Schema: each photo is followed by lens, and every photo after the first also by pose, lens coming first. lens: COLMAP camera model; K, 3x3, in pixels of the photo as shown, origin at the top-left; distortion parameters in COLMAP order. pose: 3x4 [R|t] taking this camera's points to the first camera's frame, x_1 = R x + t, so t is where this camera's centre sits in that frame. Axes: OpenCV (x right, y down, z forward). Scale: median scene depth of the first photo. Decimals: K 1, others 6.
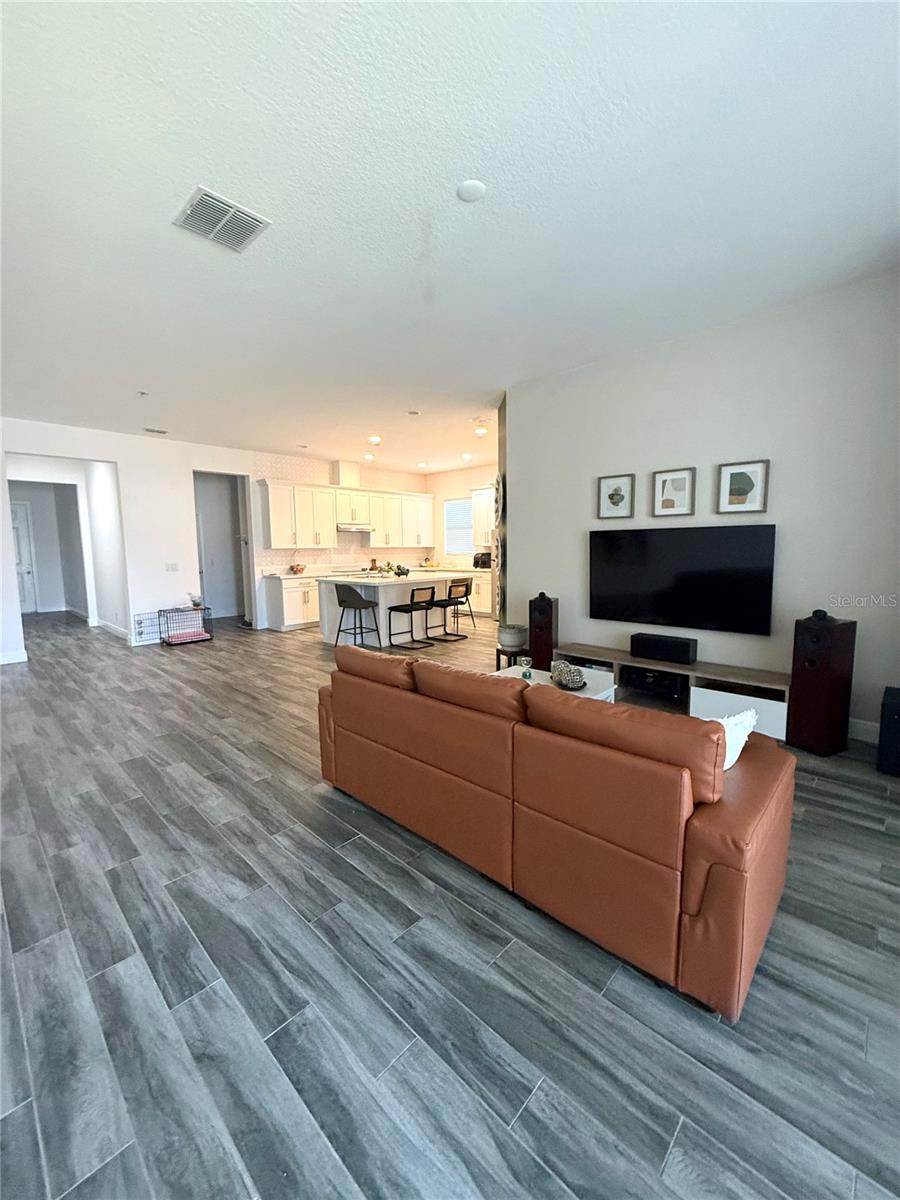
lens RADIAL K [[478.2, 0, 447.1], [0, 478.2, 596.8], [0, 0, 1]] dist [-0.002354, 0.000059]
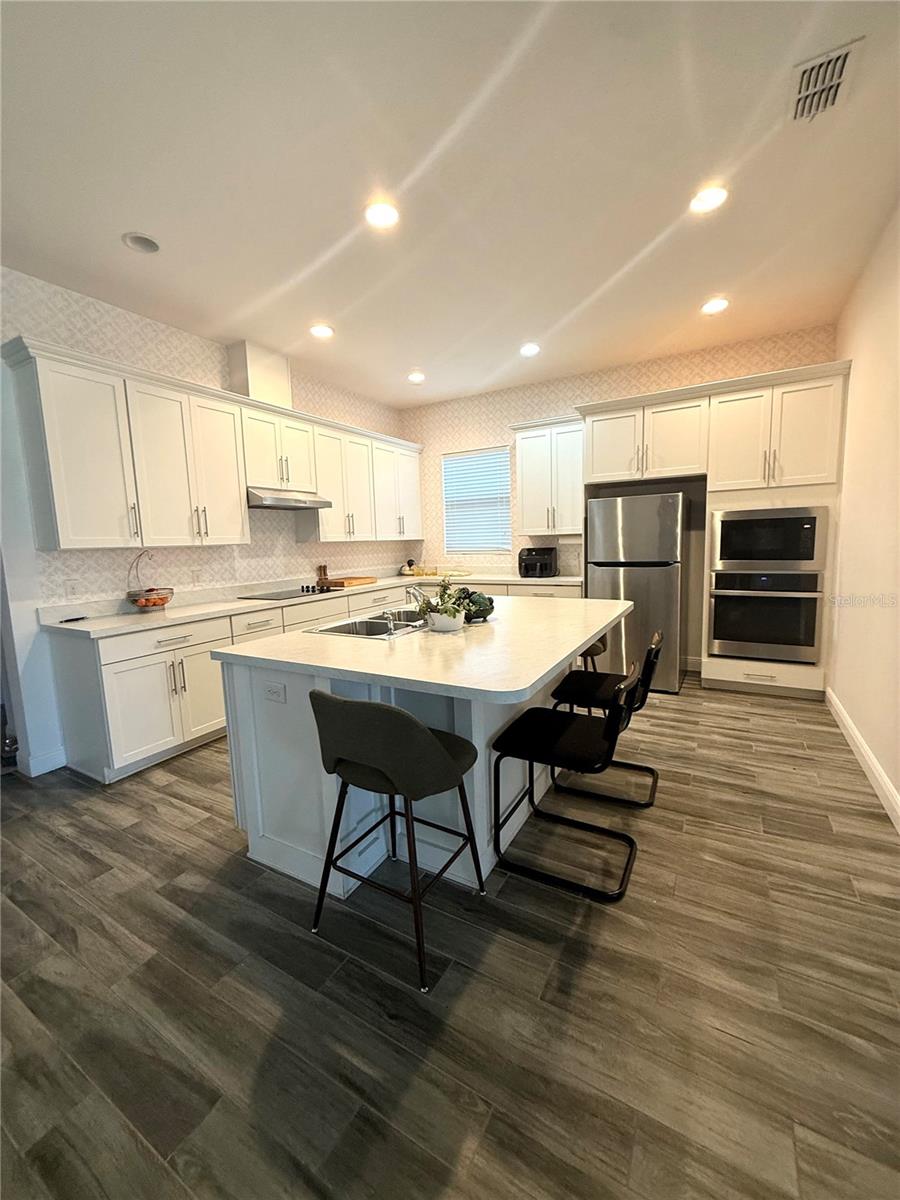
lens RADIAL K [[478.2, 0, 447.1], [0, 478.2, 596.8], [0, 0, 1]] dist [-0.002354, 0.000059]
pose [[0.972867, -0.046088, 0.226729, -0.214164], [0.043933, 0.998929, 0.014544, -0.072533], [-0.227157, -0.004188, 0.973849, 0.734487]]
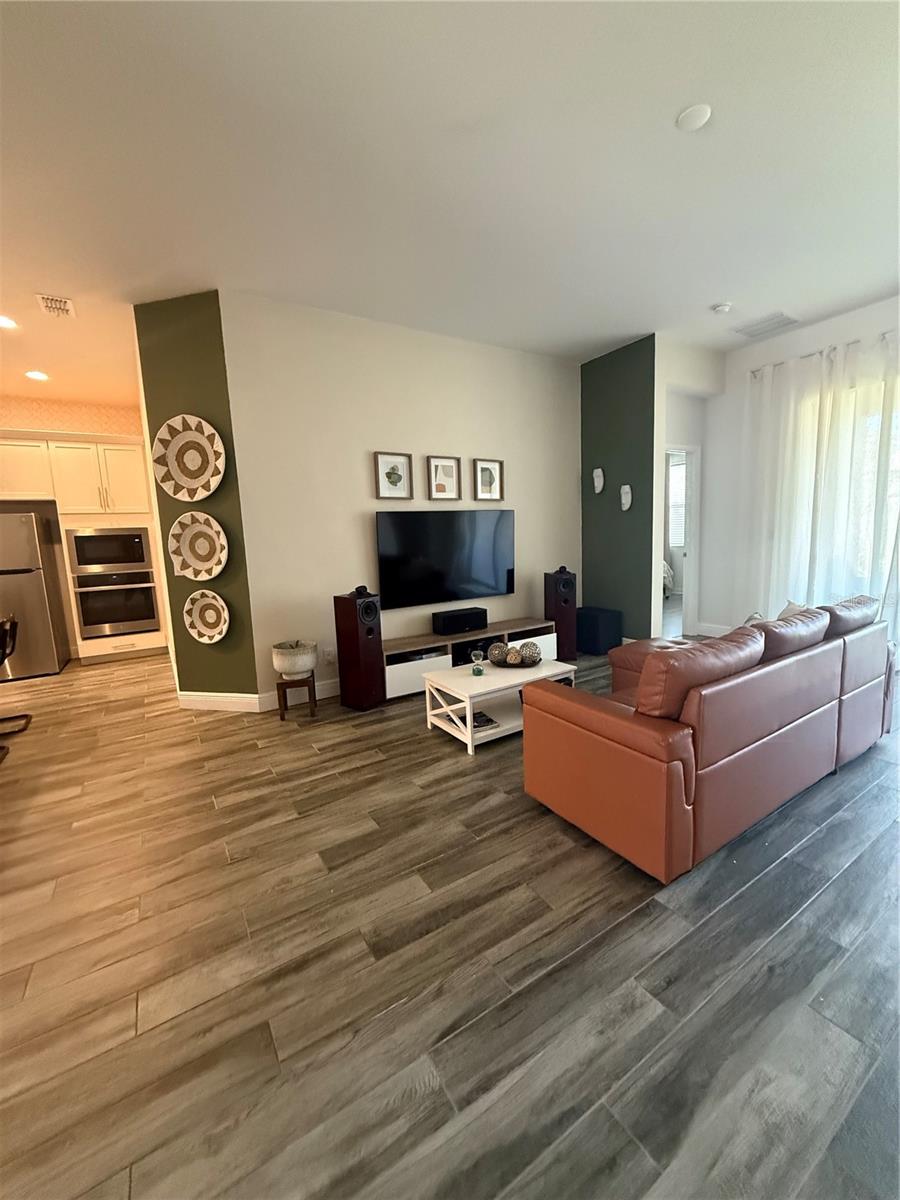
lens RADIAL K [[478.2, 0, 447.1], [0, 478.2, 596.8], [0, 0, 1]] dist [-0.002354, 0.000059]
pose [[0.245180, -0.120437, 0.961968, -0.363625], [0.137138, 0.986585, 0.088566, -0.029018], [-0.959729, 0.110207, 0.258407, 0.450657]]
